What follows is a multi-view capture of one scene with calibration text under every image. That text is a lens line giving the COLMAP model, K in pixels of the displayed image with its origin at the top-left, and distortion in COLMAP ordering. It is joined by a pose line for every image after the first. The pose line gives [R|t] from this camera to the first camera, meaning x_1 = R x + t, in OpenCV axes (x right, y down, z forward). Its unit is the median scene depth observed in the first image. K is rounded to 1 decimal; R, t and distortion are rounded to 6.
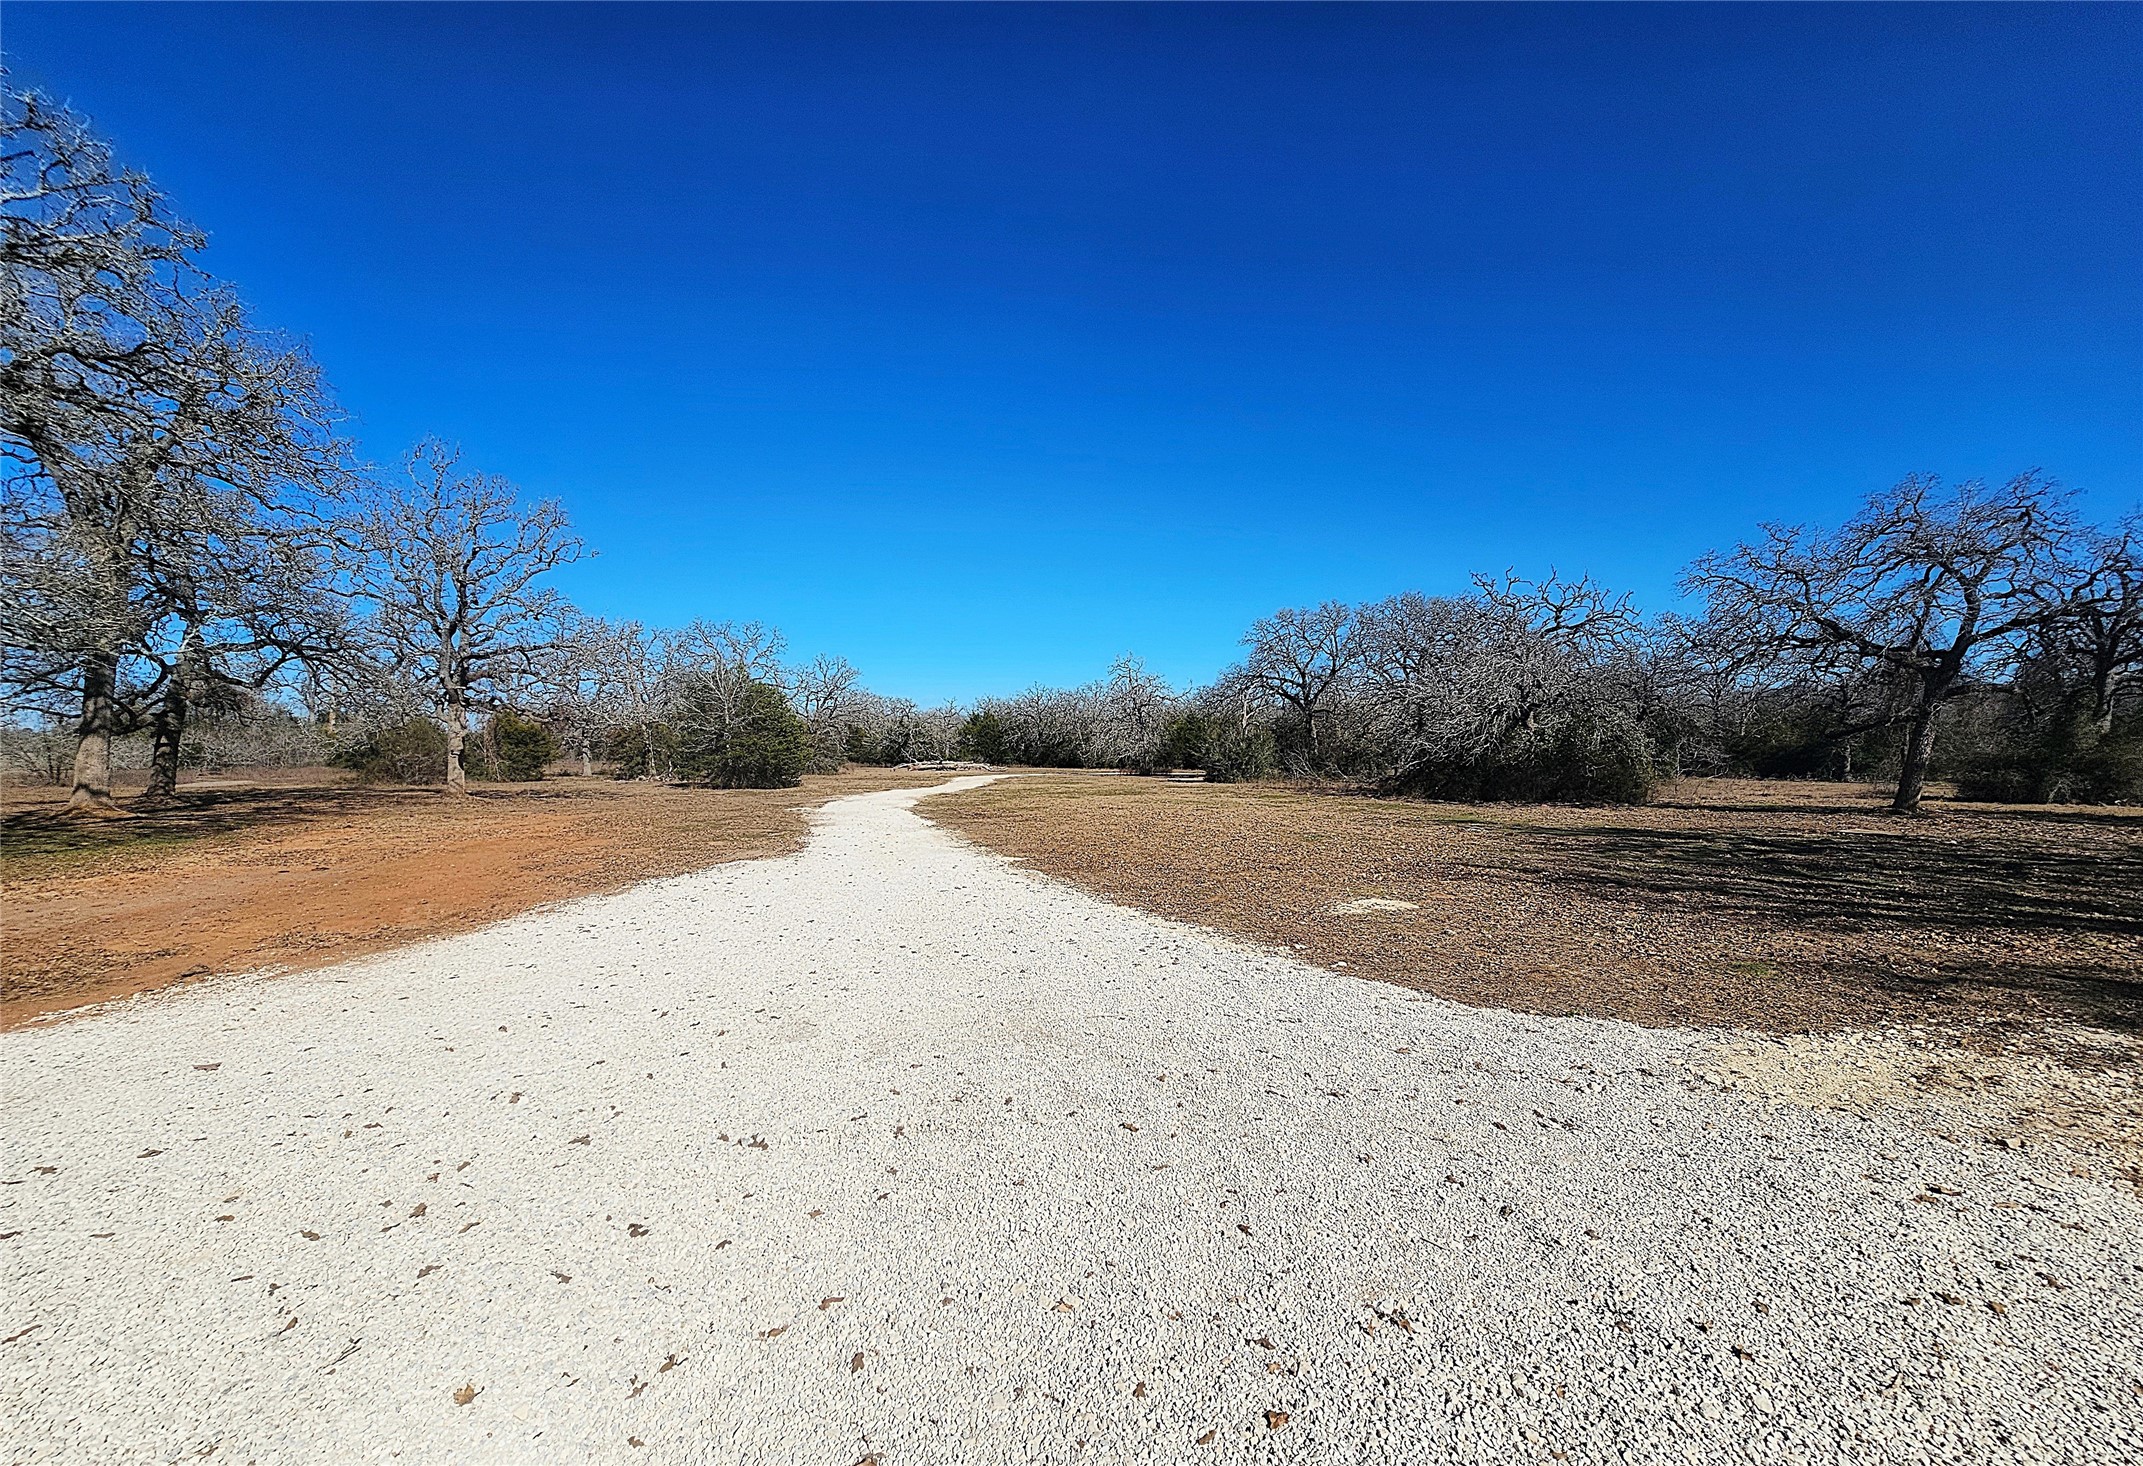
lens RADIAL K [[906.8, 0, 1084.3], [0, 906.8, 802.9], [0, 0, 1]] dist [-0.004801, -0.000400]
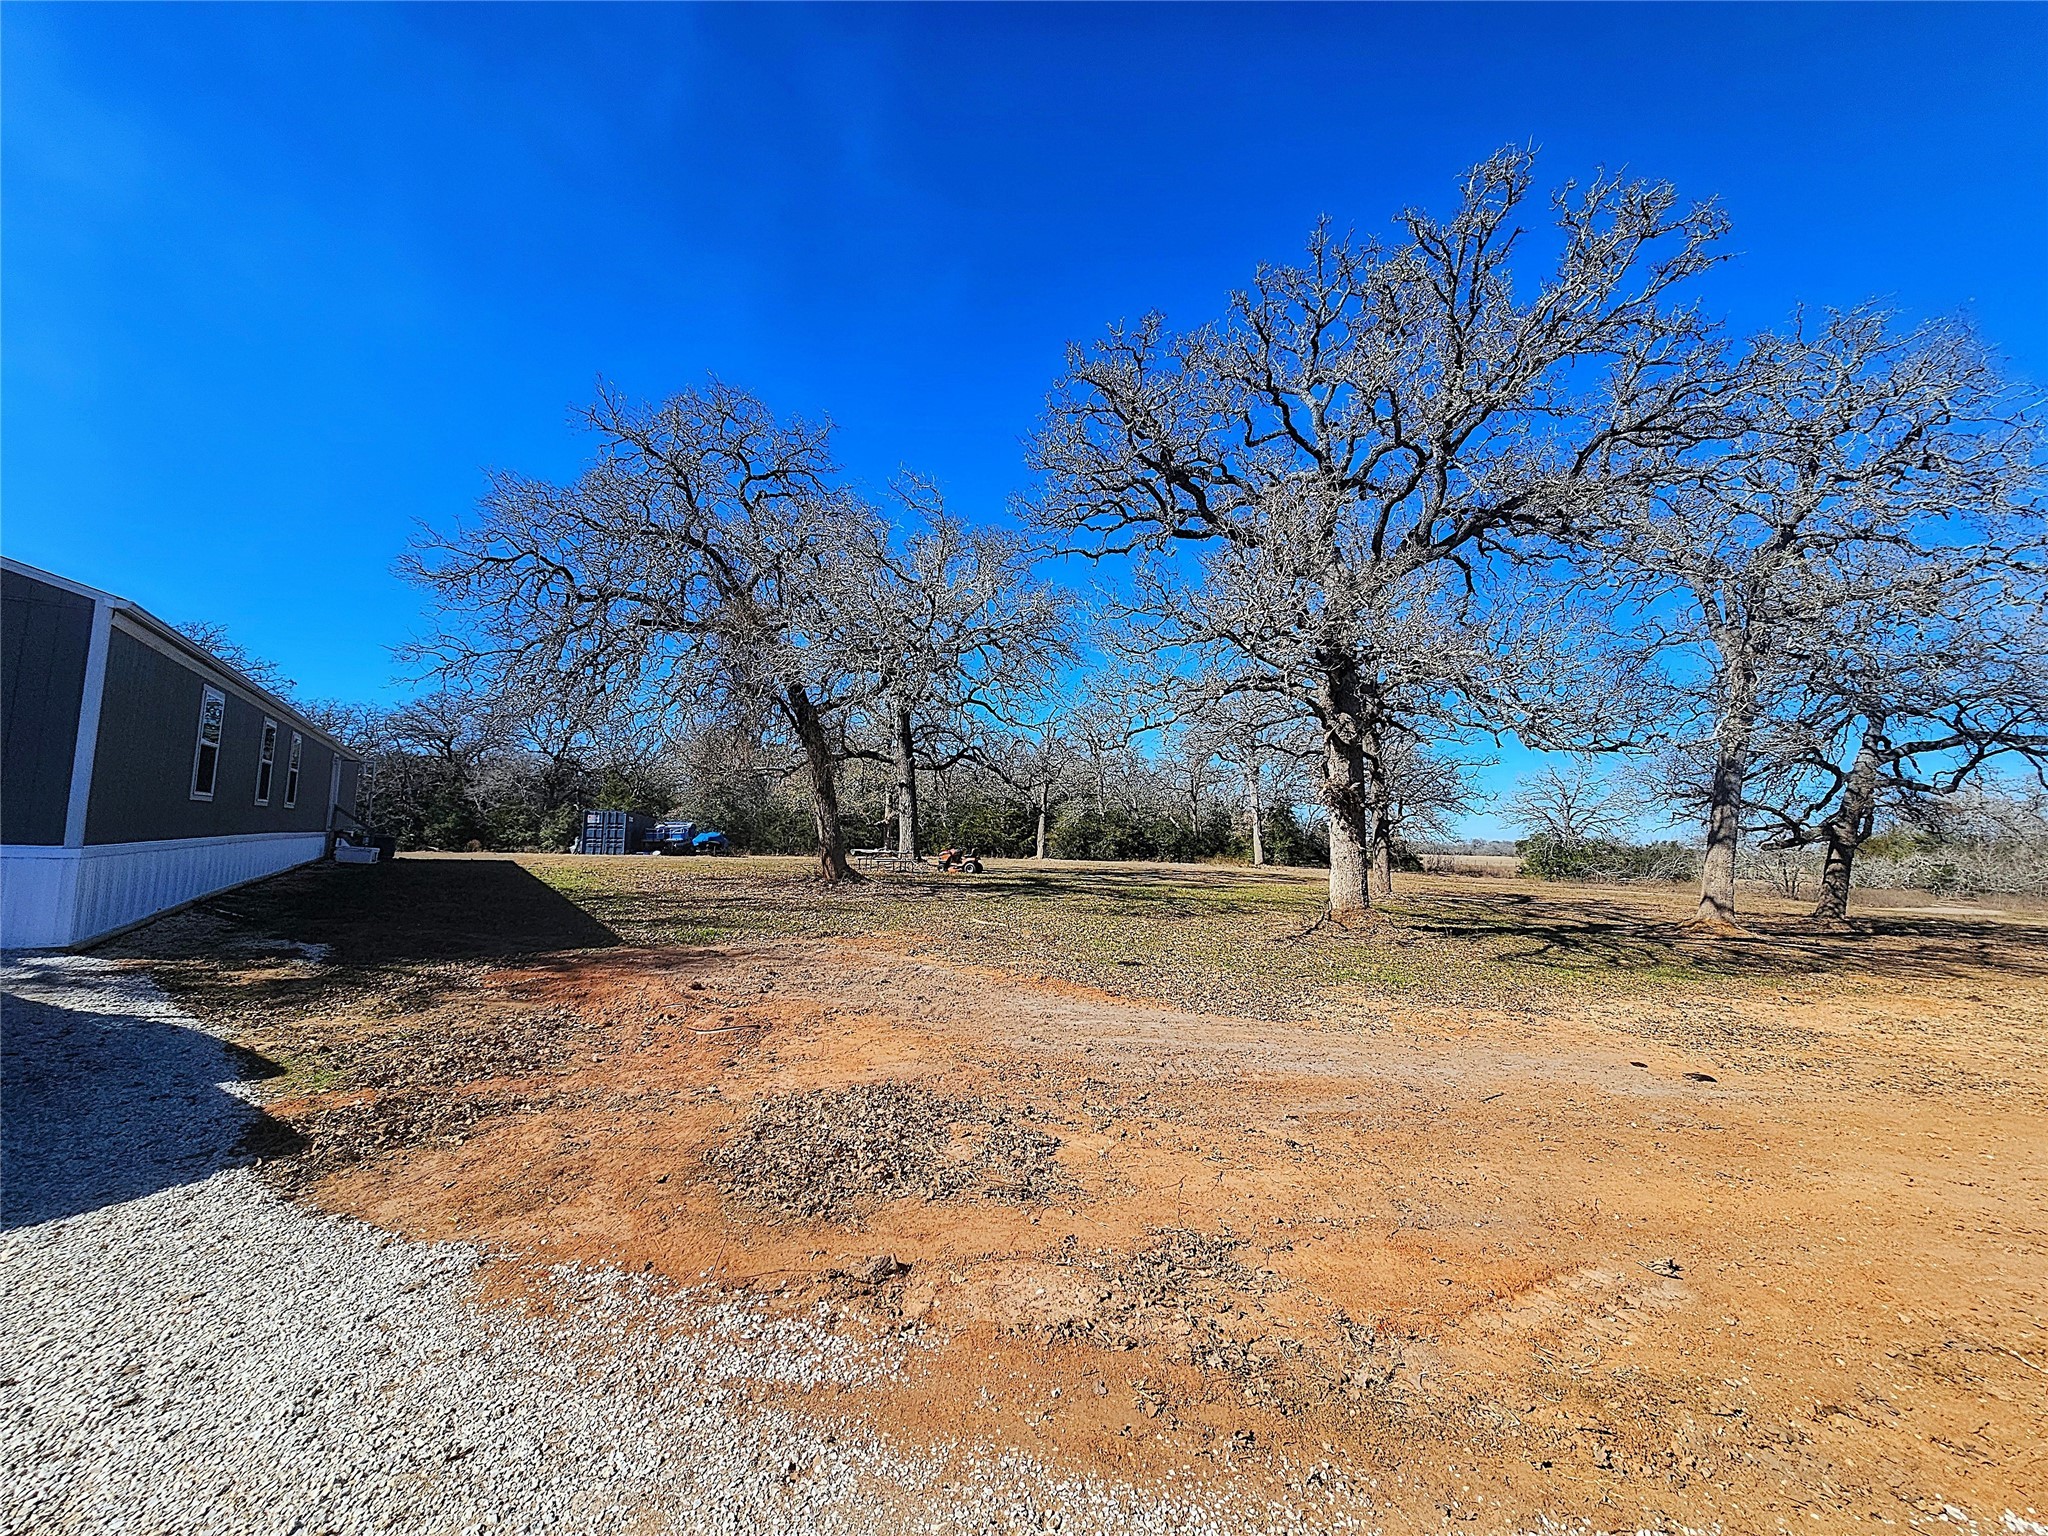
lens RADIAL K [[832.9, 0, 1034.7], [0, 832.9, 763.4], [0, 0, 1]] dist [0.001489, -0.001160]
pose [[-0.079155, -0.082435, -0.993448, -0.065128], [-0.104408, 0.991779, -0.073977, -0.008391], [0.991380, 0.097868, -0.087111, 0.142151]]
